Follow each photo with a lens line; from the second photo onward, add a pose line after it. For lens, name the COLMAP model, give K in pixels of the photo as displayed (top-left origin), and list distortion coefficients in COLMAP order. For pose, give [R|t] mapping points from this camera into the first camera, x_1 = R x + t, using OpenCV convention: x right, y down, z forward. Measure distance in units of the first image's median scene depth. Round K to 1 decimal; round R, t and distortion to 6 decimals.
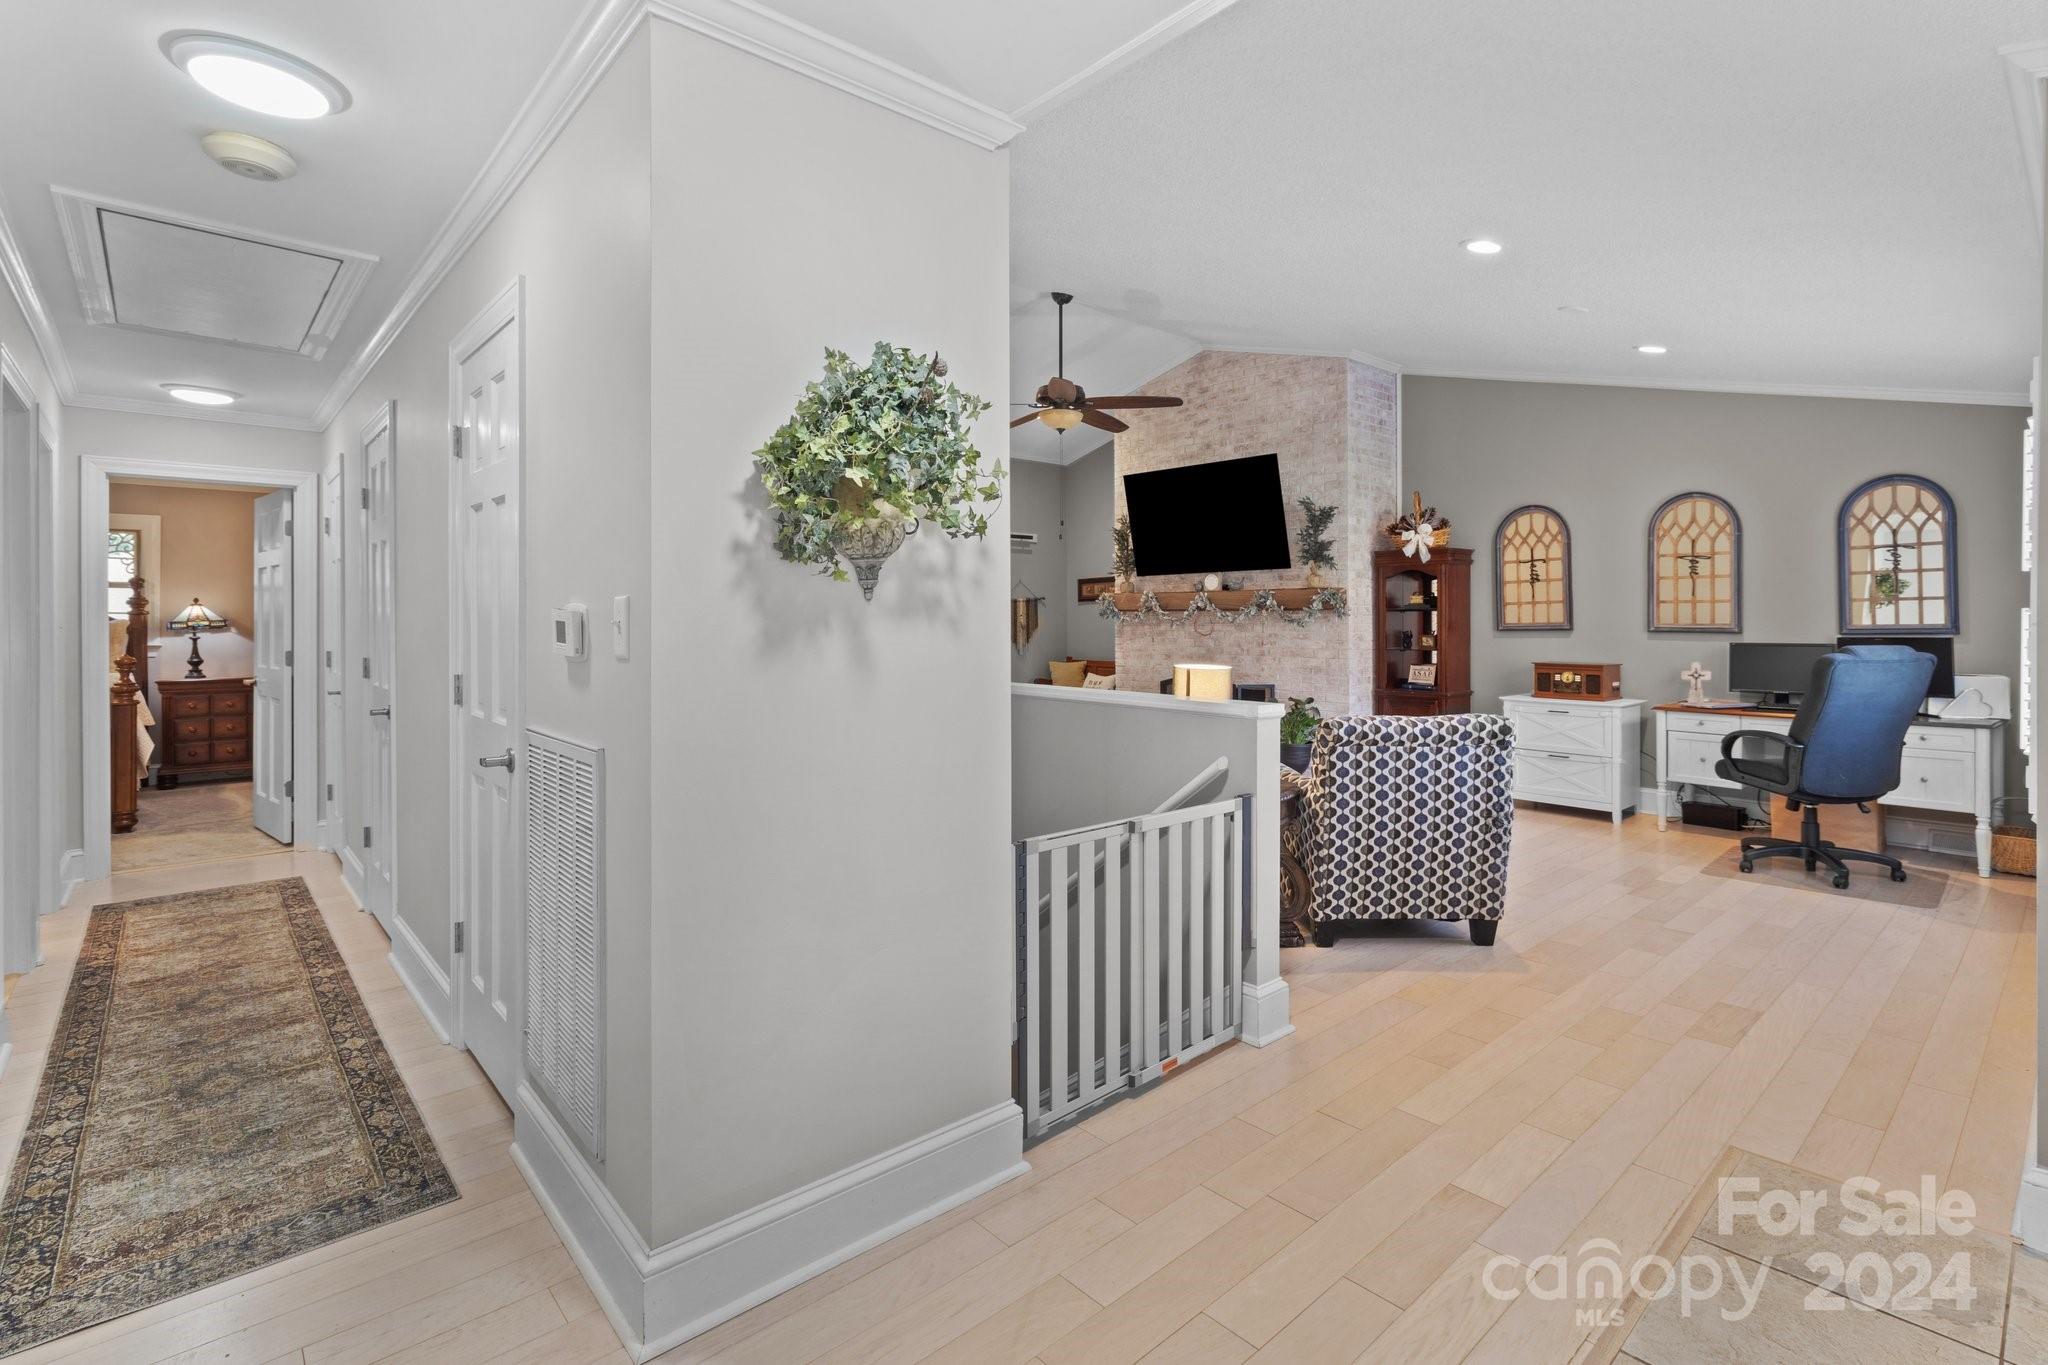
lens RADIAL K [[949.8, 0, 1042.1], [0, 949.8, 620.0], [0, 0, 1]] dist [0.002813, 0.000563]
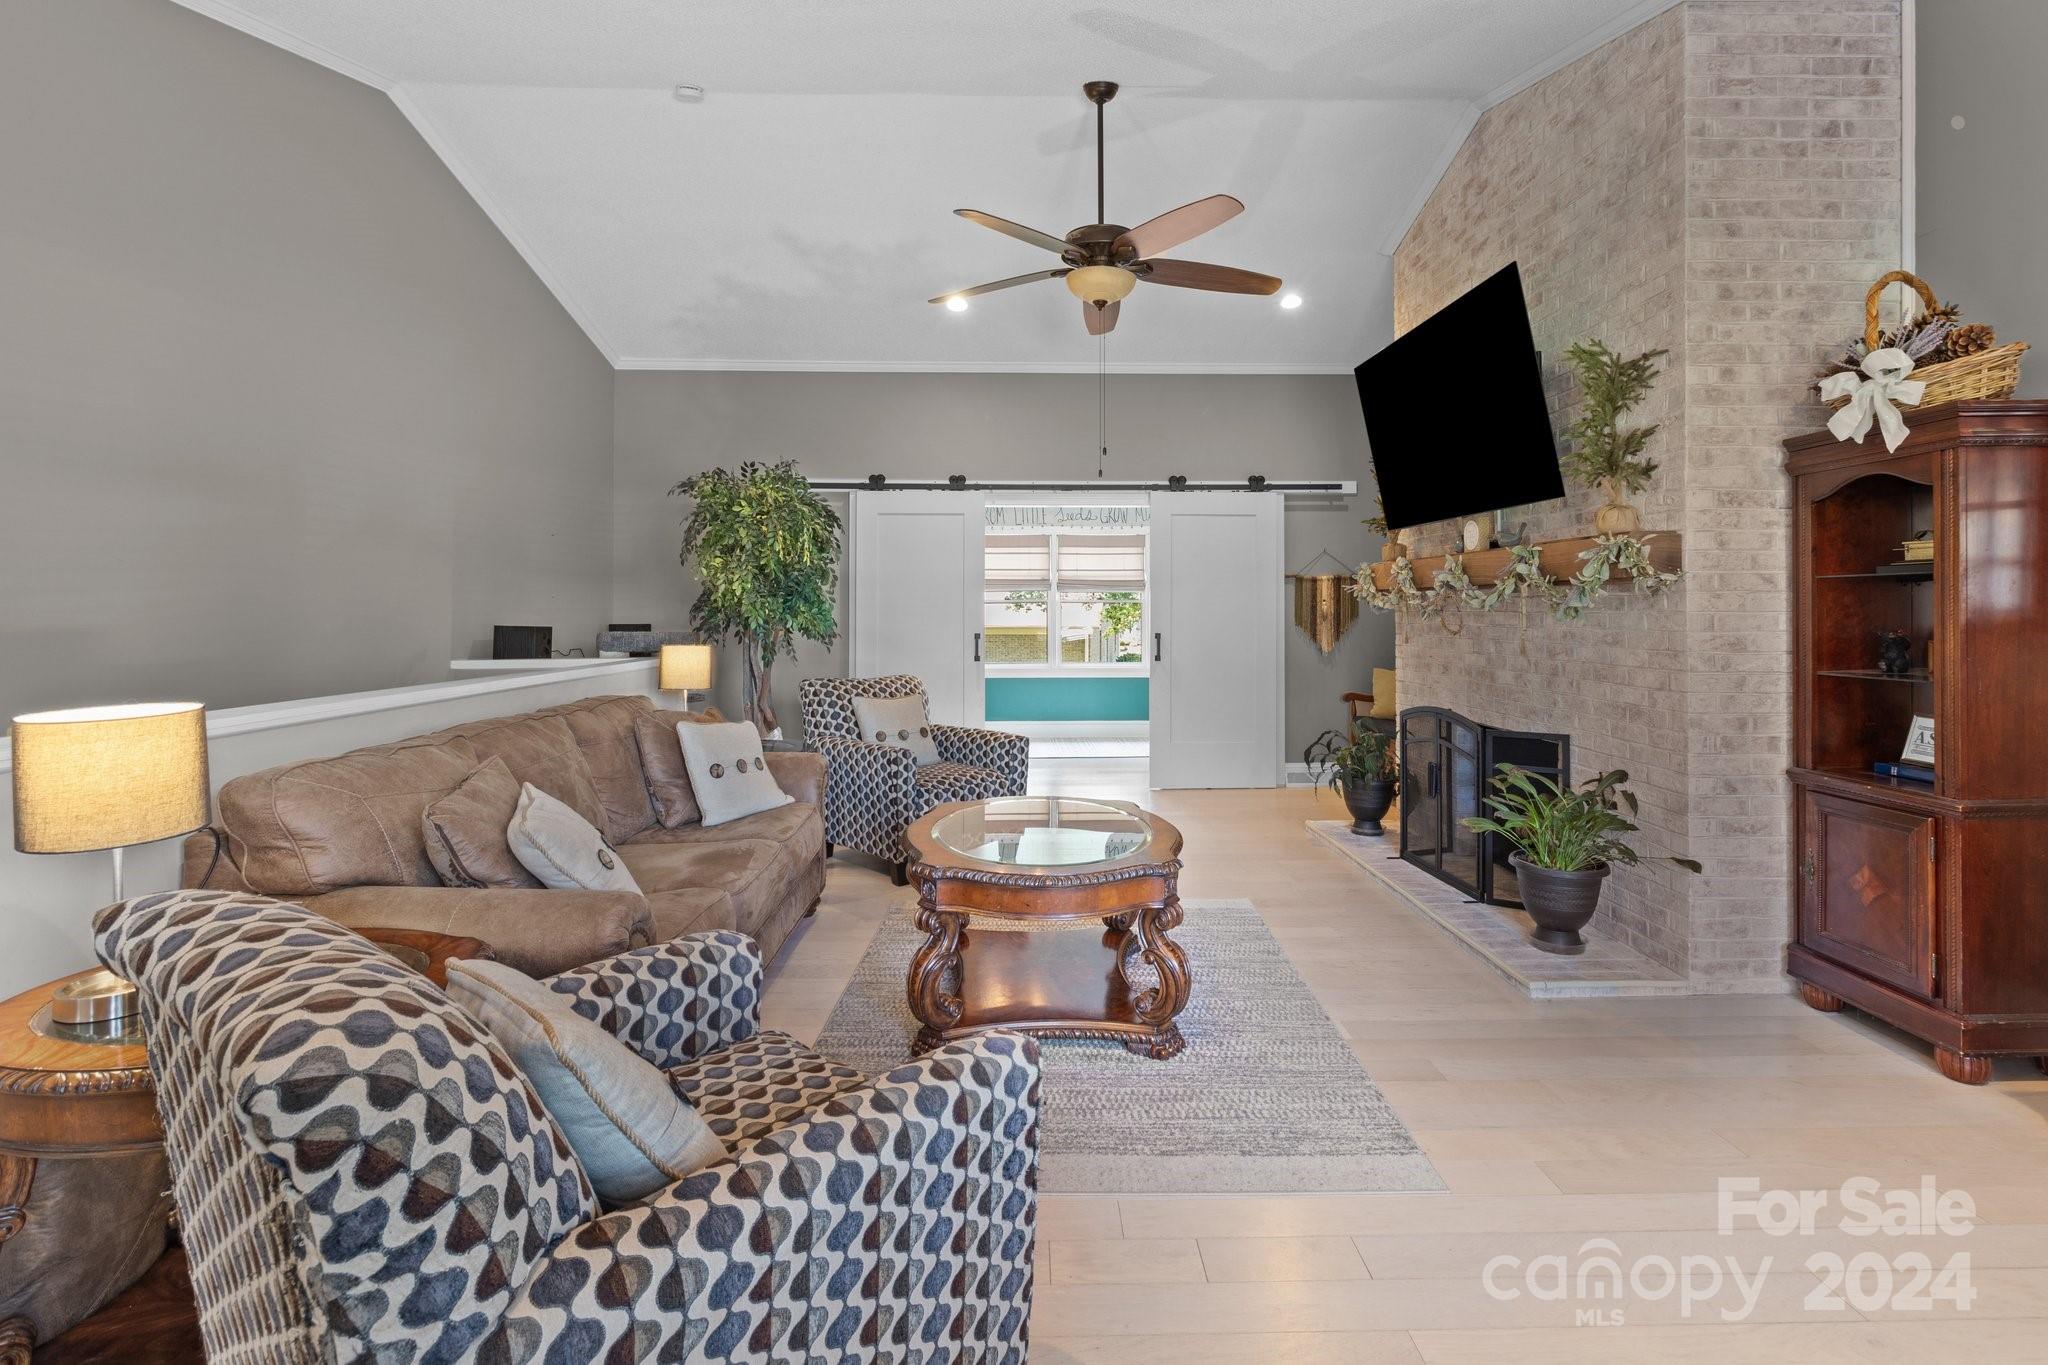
lens RADIAL K [[949.8, 0, 1044.7], [0, 949.8, 611.0], [0, 0, 1]] dist [0.002813, 0.000563]
pose [[0.762361, 0.000778, -0.647152, 0.376361], [0.000282, 0.999999, 0.001534, 0.002552], [0.647152, -0.001352, 0.762360, 0.470844]]
